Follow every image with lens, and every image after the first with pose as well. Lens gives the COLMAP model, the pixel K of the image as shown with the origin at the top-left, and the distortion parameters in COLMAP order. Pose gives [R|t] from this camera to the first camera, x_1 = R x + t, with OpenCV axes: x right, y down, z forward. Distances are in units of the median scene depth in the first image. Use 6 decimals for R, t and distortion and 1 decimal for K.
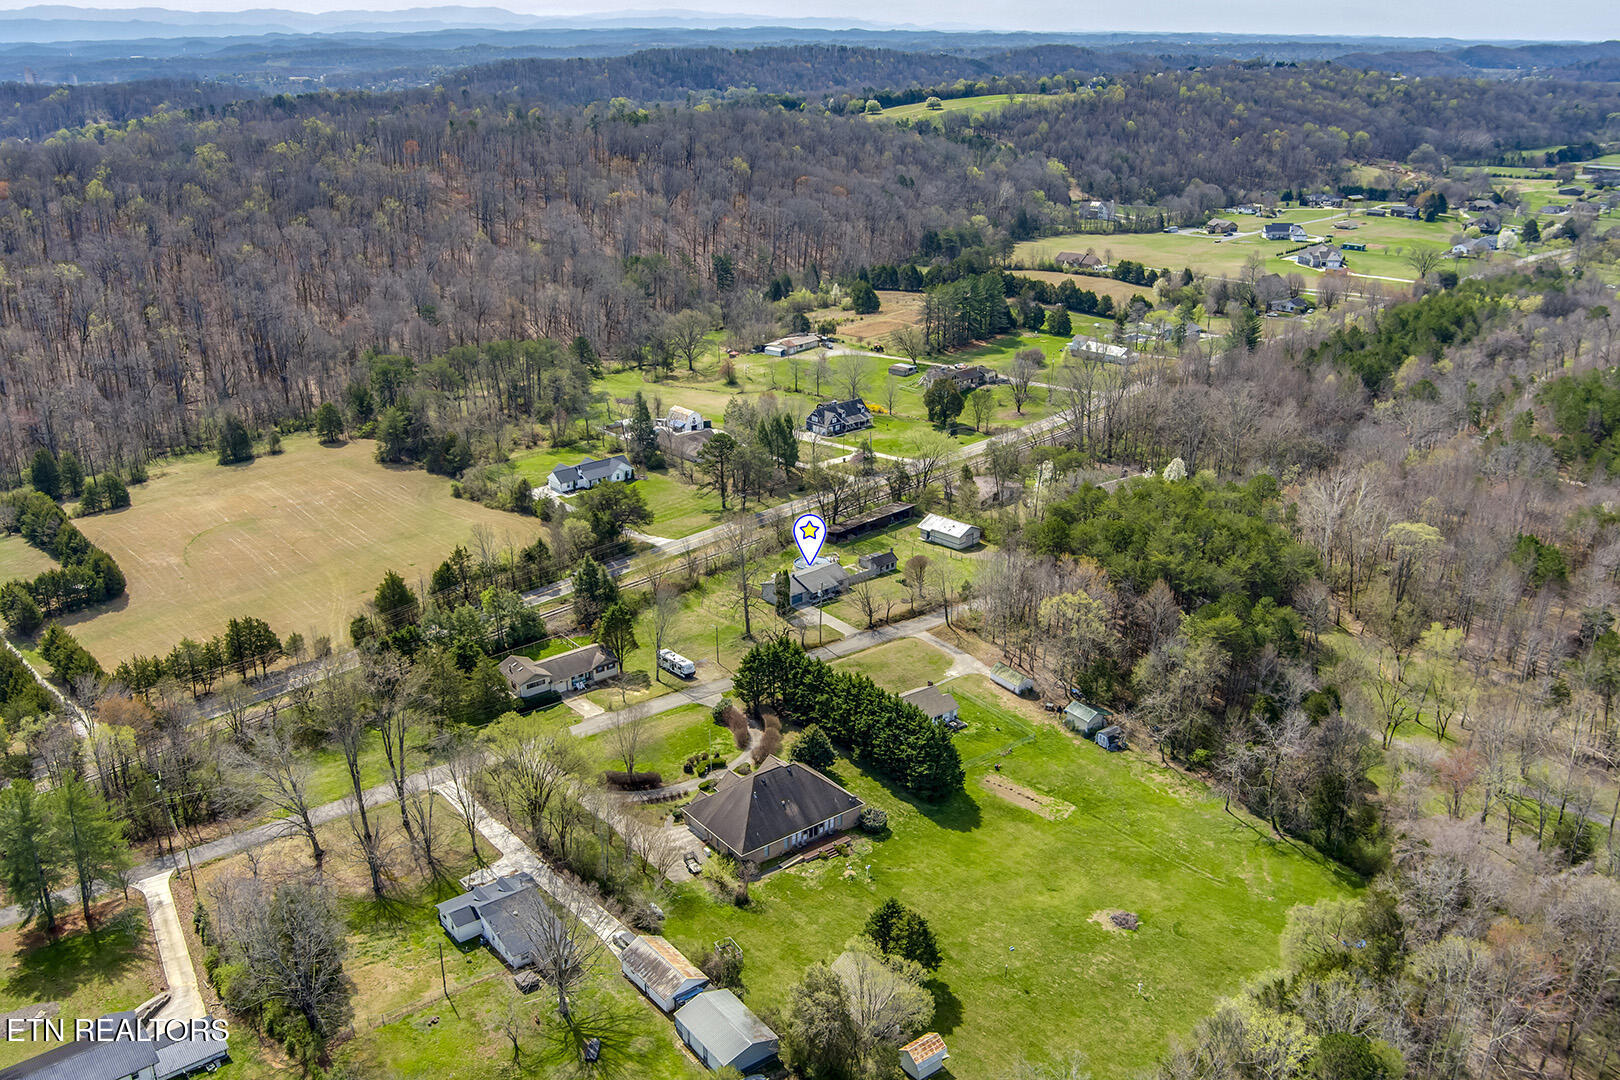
lens RADIAL K [[1371.2, 0, 810.0], [0, 1371.2, 540.0], [0, 0, 1]] dist [-0.072039, -0.002891]
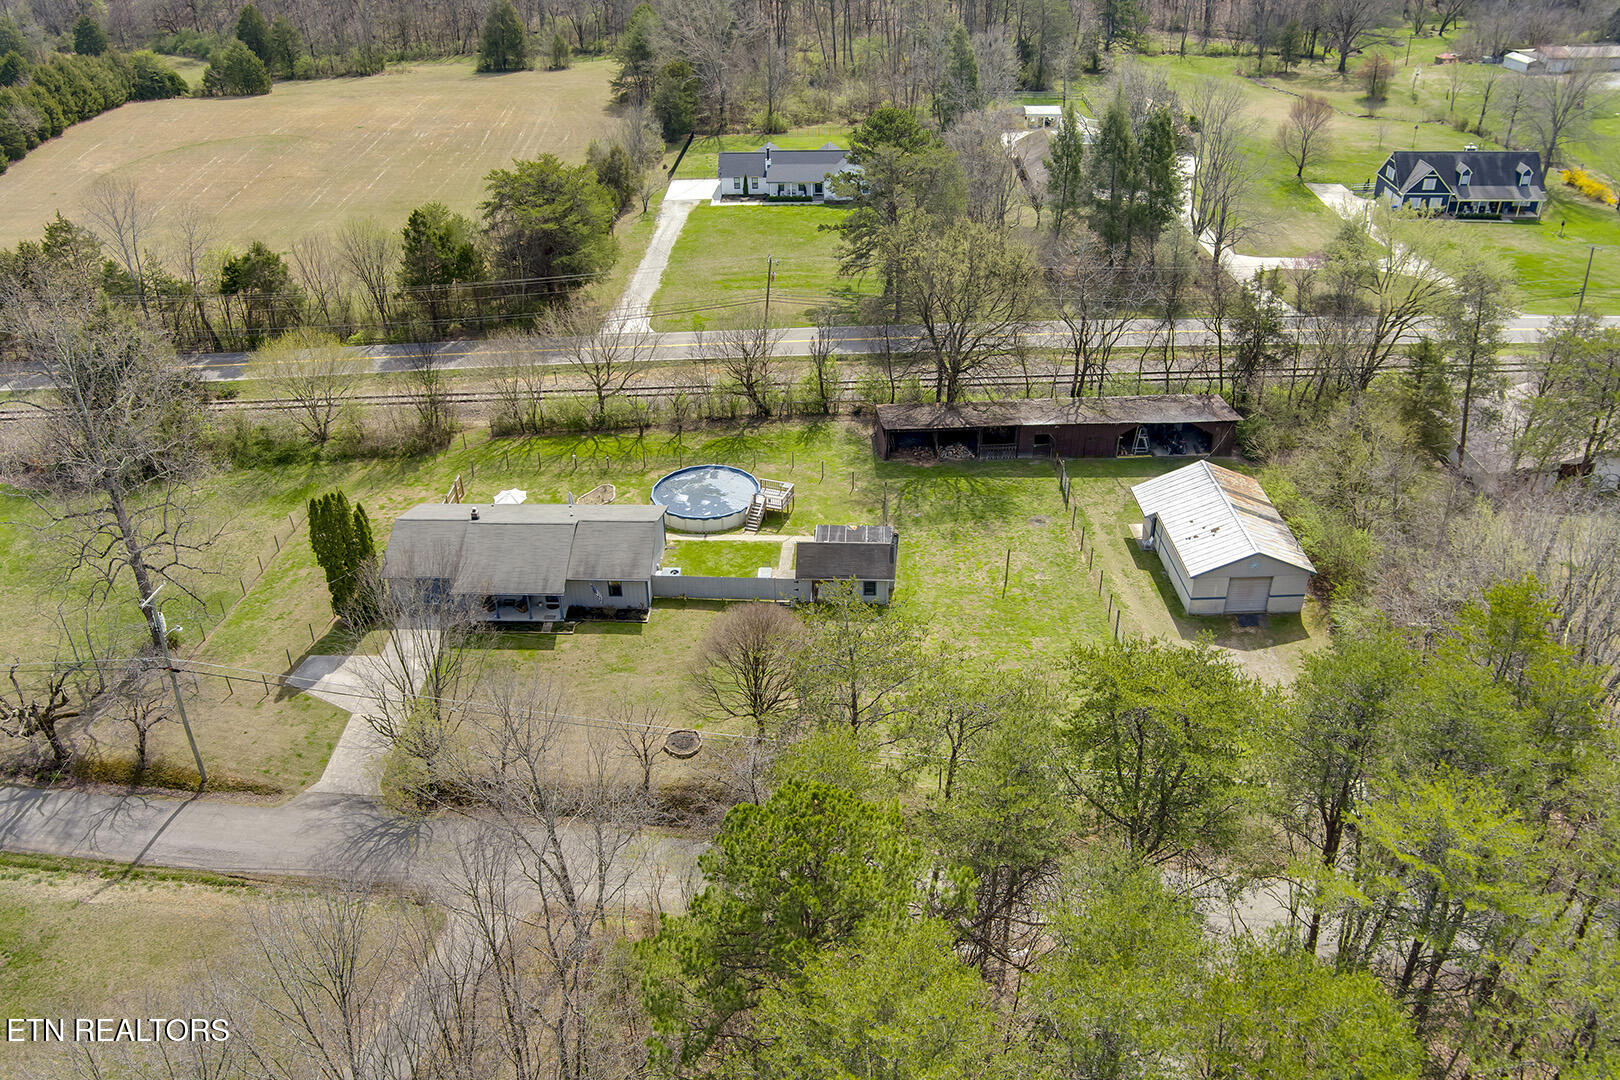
lens RADIAL K [[1298.7, 0, 806.7], [0, 1298.7, 565.7], [0, 0, 1]] dist [-0.081716, 0.039905]
pose [[0.731924, 0.360613, -0.578141, 0.170718], [-0.229406, 0.929357, 0.289255, -0.052176], [0.641608, -0.079083, 0.762945, 0.629954]]
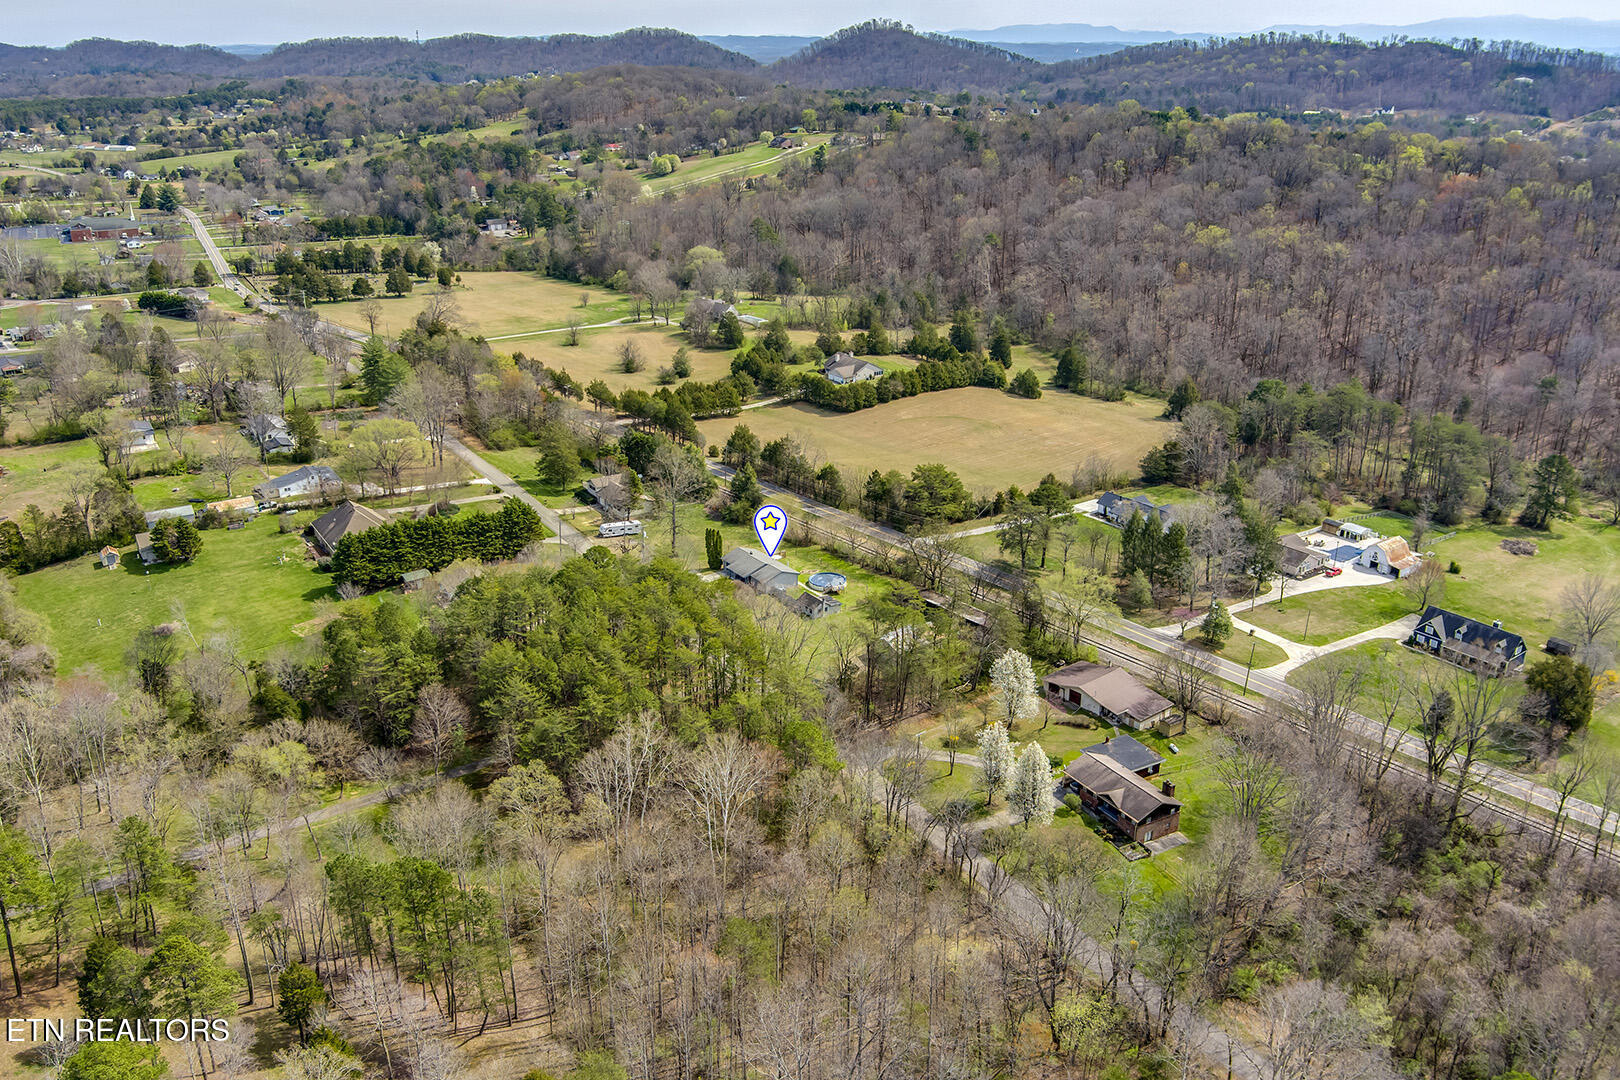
lens RADIAL K [[1314.6, 0, 805.0], [0, 1314.6, 579.8], [0, 0, 1]] dist [-0.062914, 0.007704]
pose [[-0.093863, 0.384586, -0.918304, 0.706406], [-0.357423, 0.847869, 0.391621, -0.282129], [0.929214, 0.364982, 0.057877, 0.758929]]
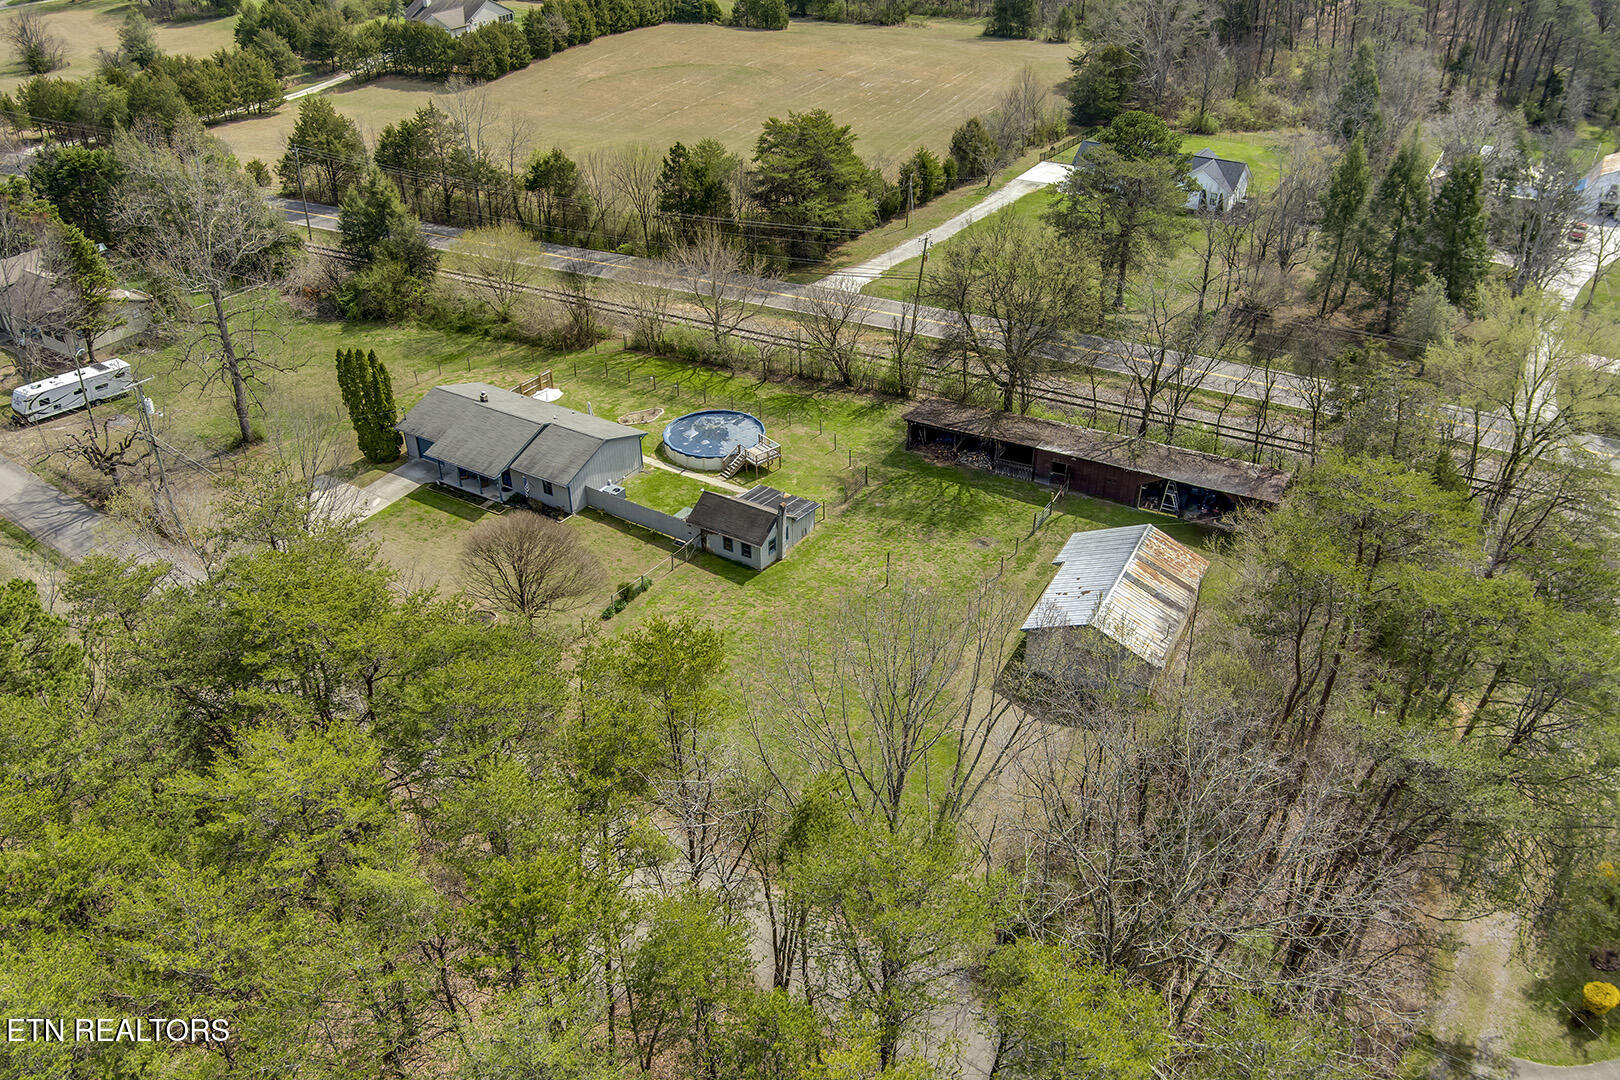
lens RADIAL K [[1304.8, 0, 805.2], [0, 1304.8, 556.5], [0, 0, 1]] dist [-0.068986, 0.005481]
pose [[0.289069, 0.518435, -0.804776, 0.243047], [-0.325743, 0.843769, 0.426550, -0.088775], [0.900183, 0.138848, 0.412785, 0.722168]]
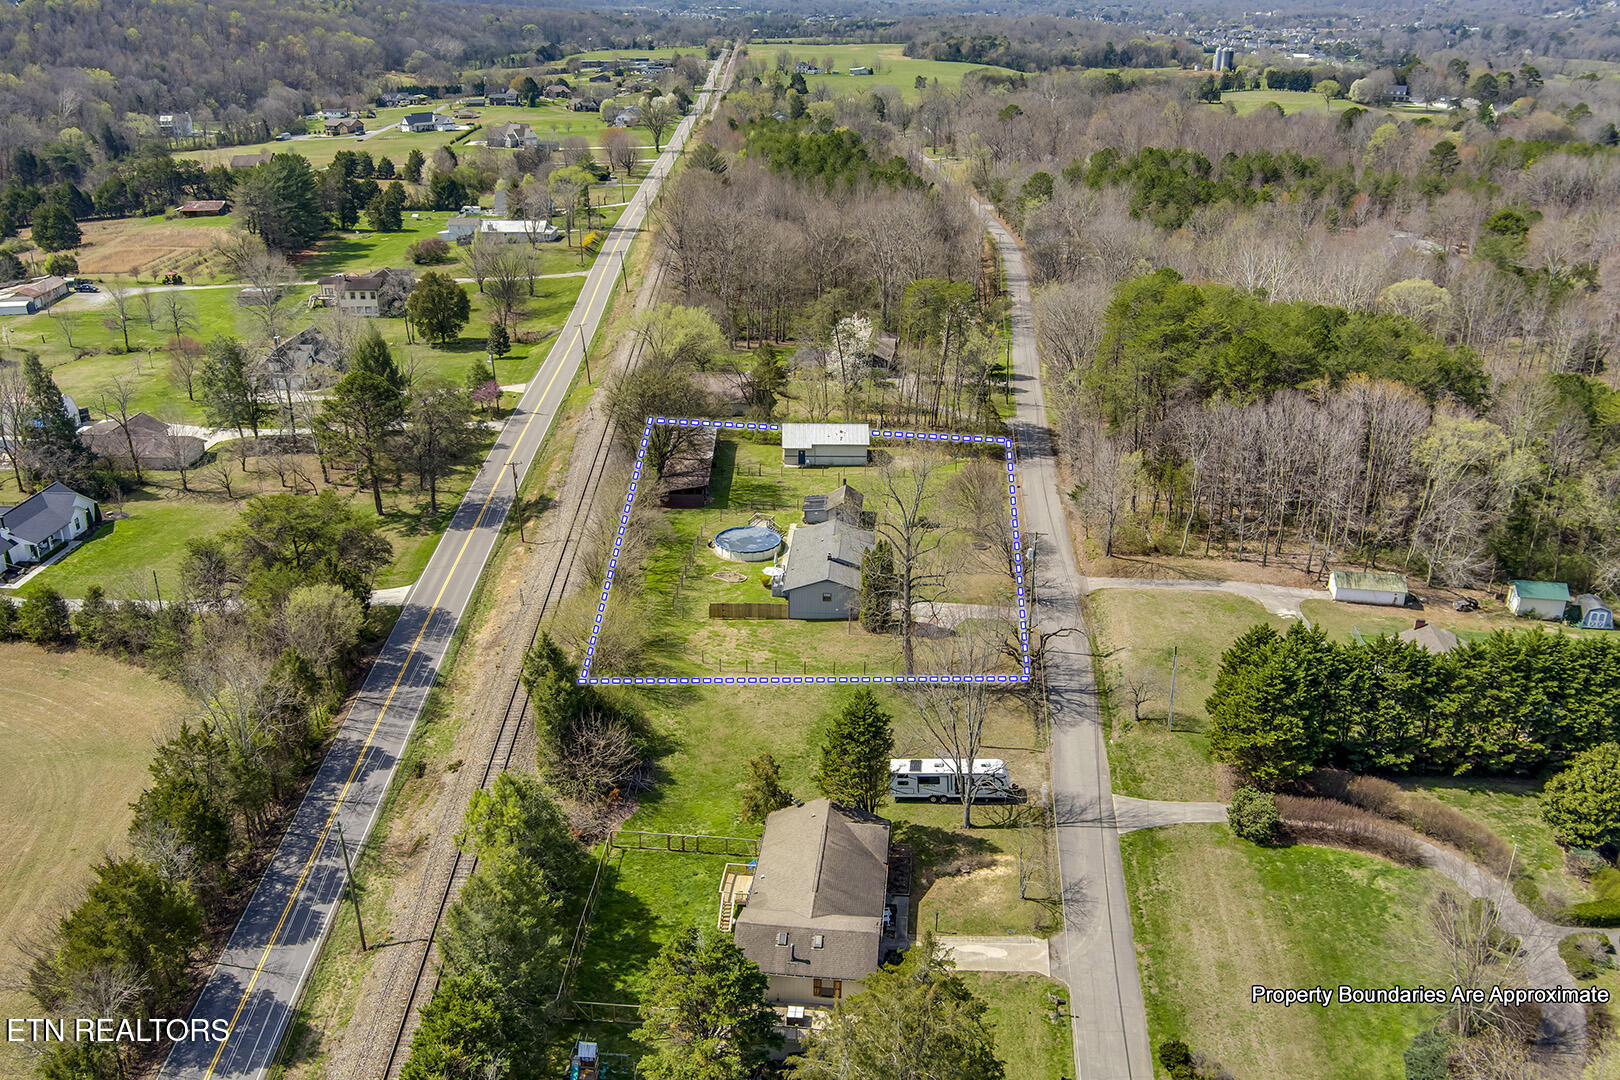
lens RADIAL K [[1371.2, 0, 810.0], [0, 1371.2, 540.0], [0, 0, 1]] dist [-0.072039, -0.002891]
pose [[0.696190, -0.261815, 0.668411, -0.281267], [0.244258, 0.961956, 0.122387, -0.035614], [-0.675025, 0.078061, 0.733654, 0.476385]]
